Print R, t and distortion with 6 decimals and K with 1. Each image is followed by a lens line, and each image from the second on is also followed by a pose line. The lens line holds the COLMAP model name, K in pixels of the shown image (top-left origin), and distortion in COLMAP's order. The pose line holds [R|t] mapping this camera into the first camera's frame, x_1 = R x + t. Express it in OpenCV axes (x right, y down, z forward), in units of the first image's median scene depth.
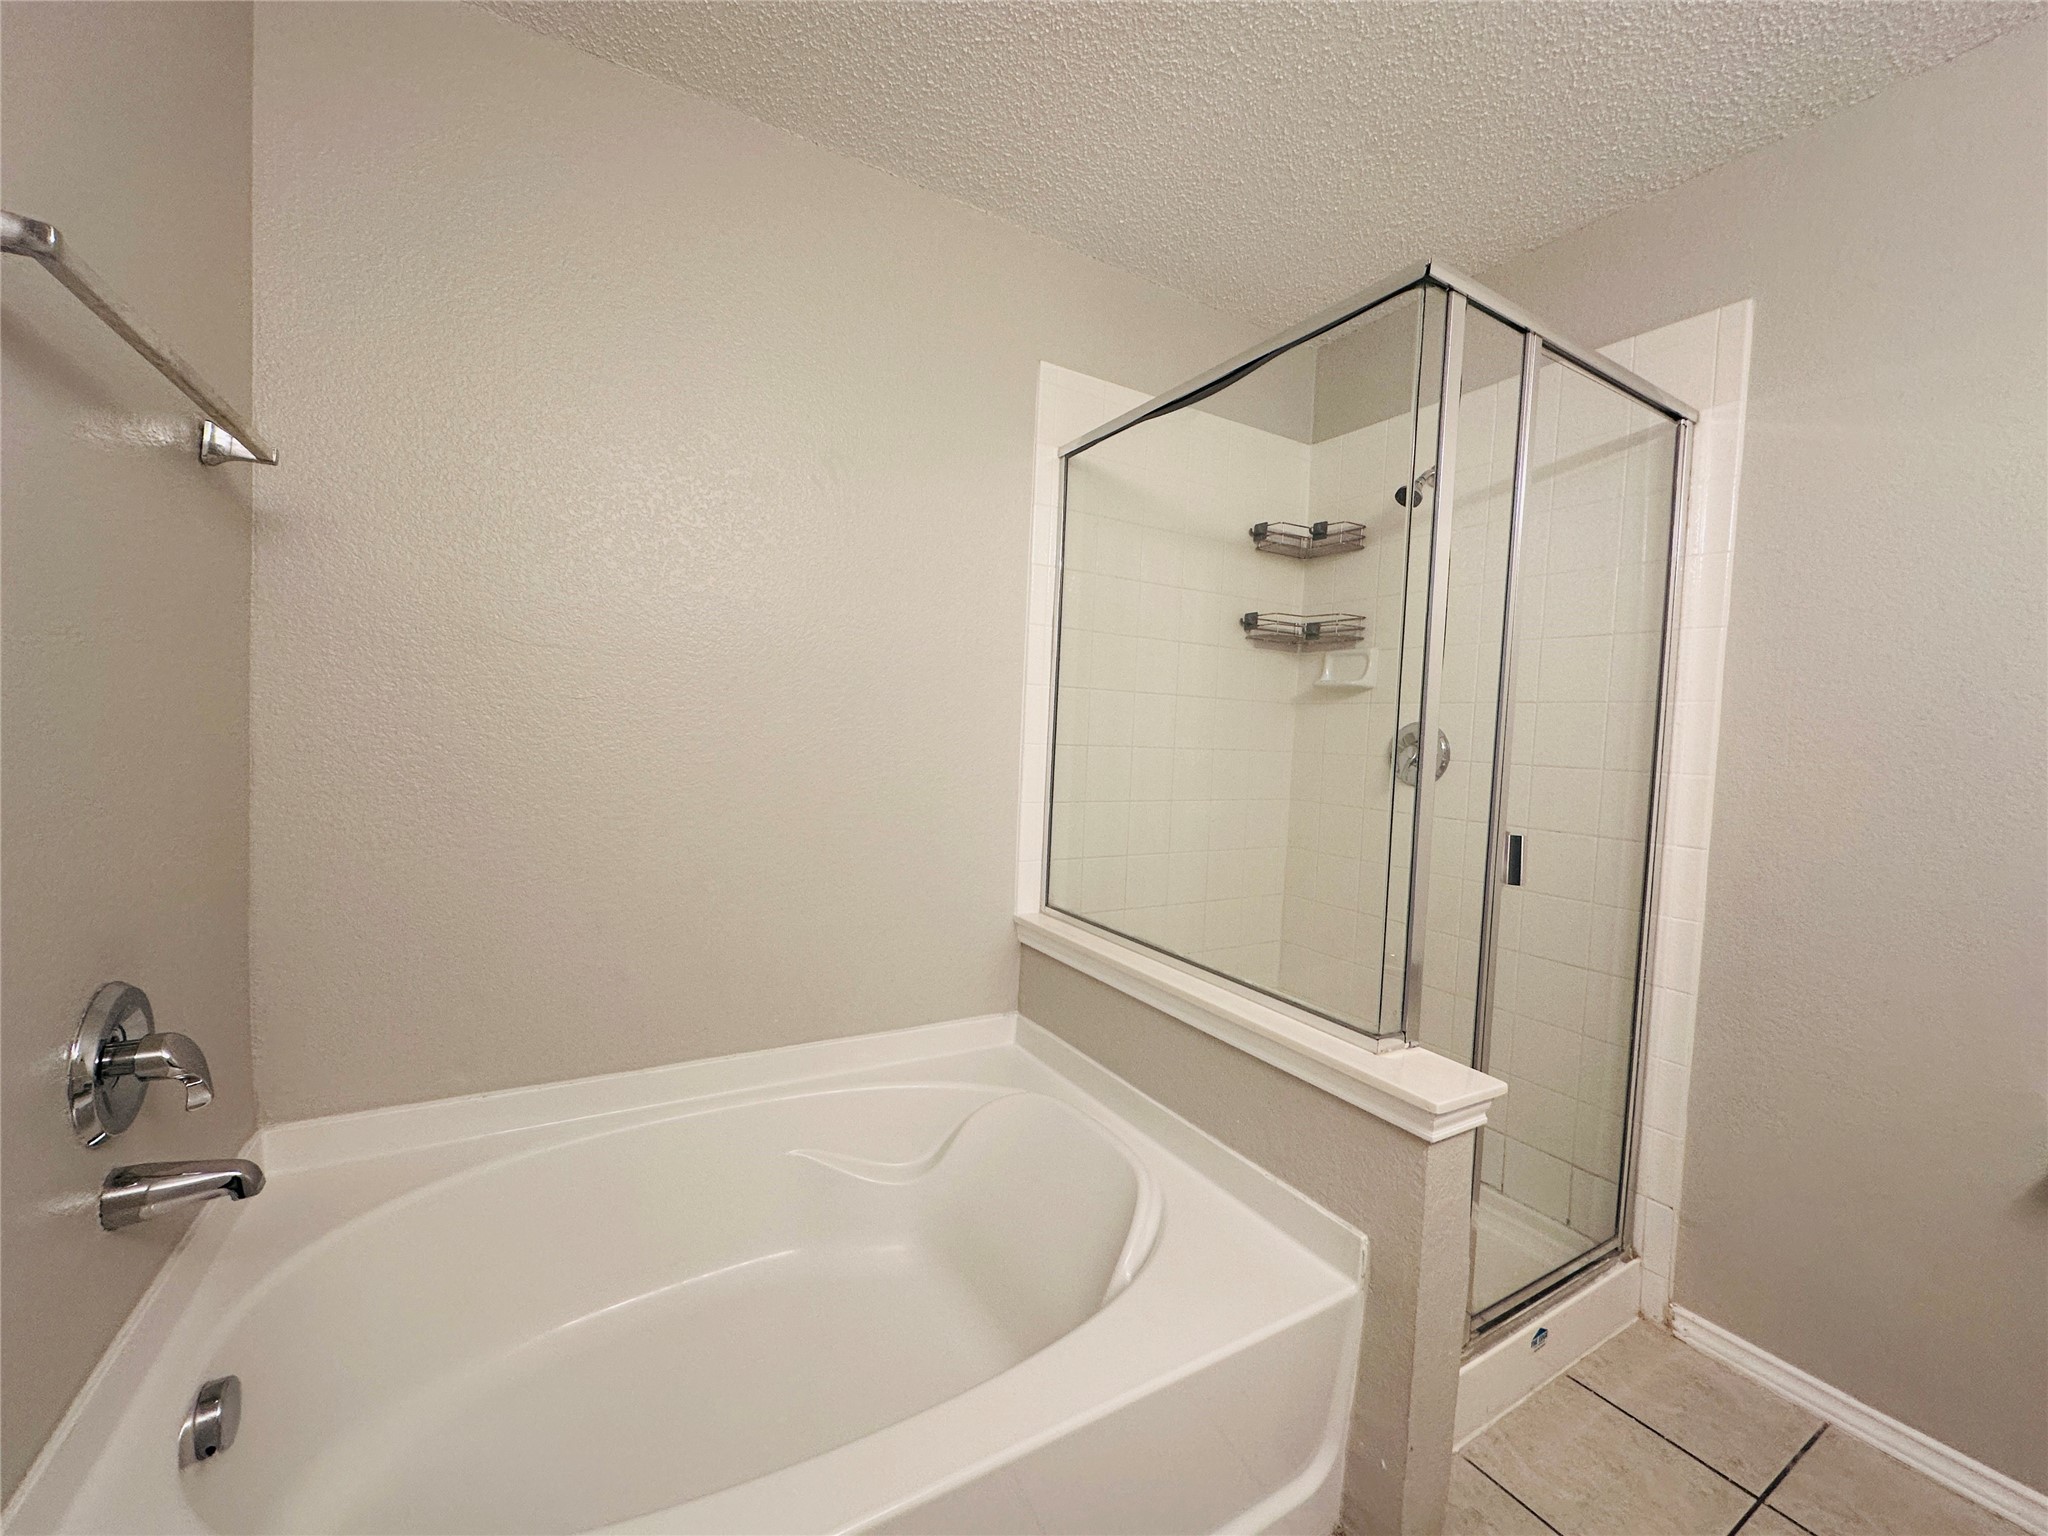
lens RADIAL K [[816.1, 0, 1024.0], [0, 816.1, 768.0], [0, 0, 1]] dist [-0.000979, 0.000368]
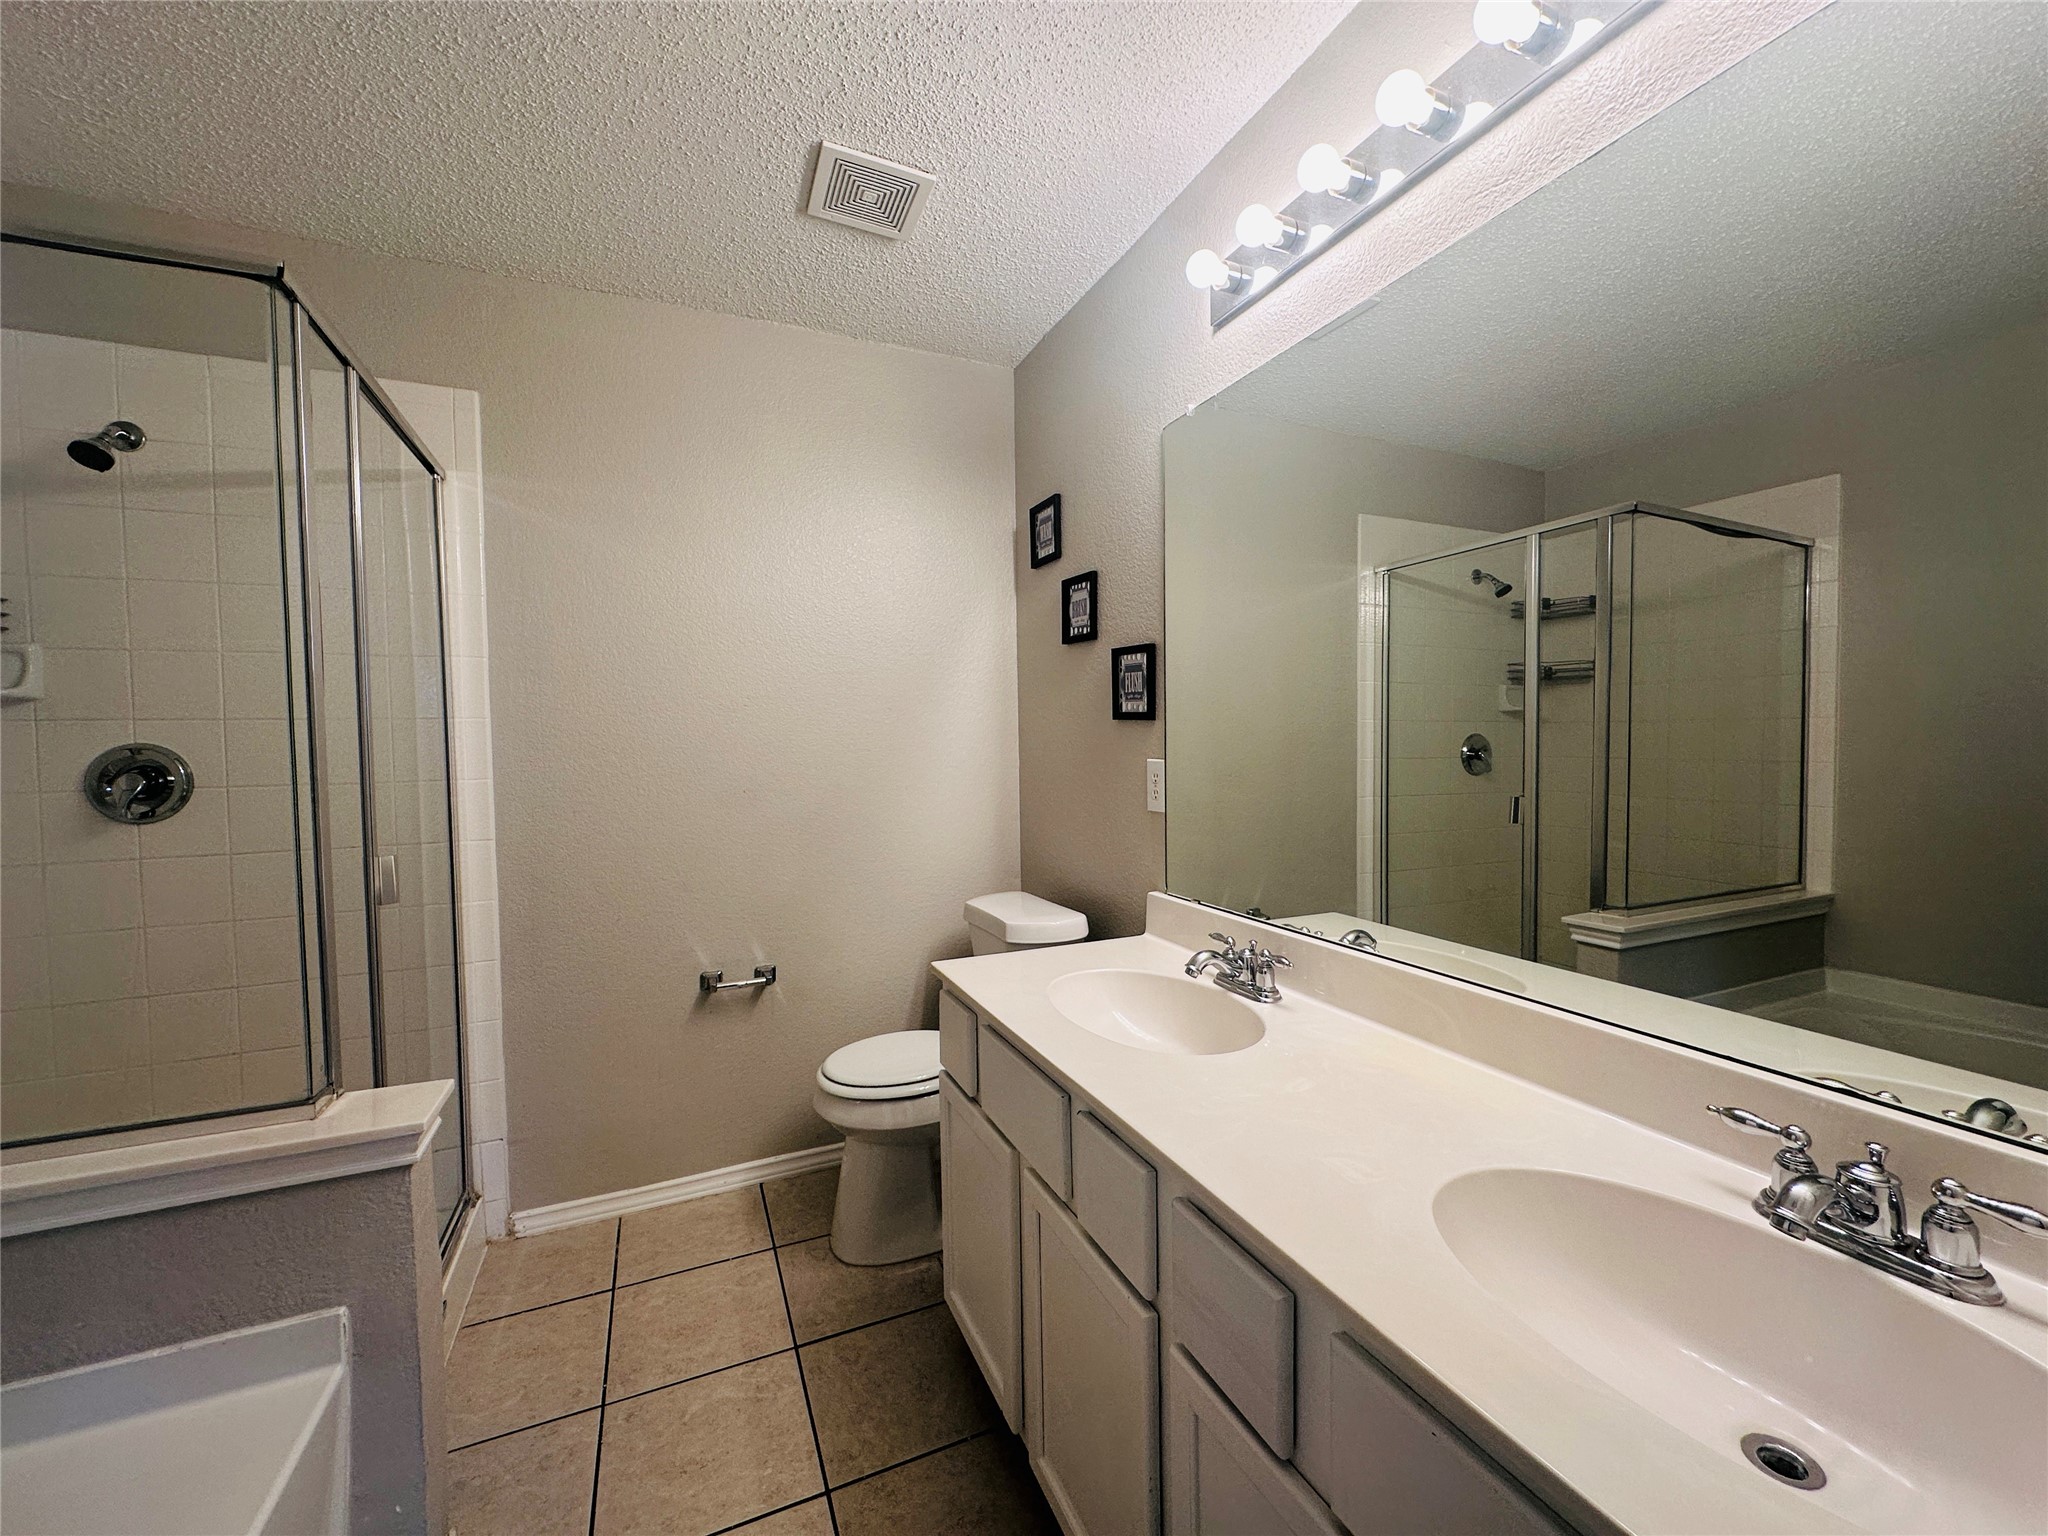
lens RADIAL K [[816.1, 0, 1024.0], [0, 816.1, 768.0], [0, 0, 1]] dist [-0.000979, 0.000368]
pose [[0.122649, -0.080946, 0.989144, -0.277457], [0.067741, 0.995027, 0.073028, -0.043932], [-0.990136, 0.058049, 0.127522, 0.056477]]
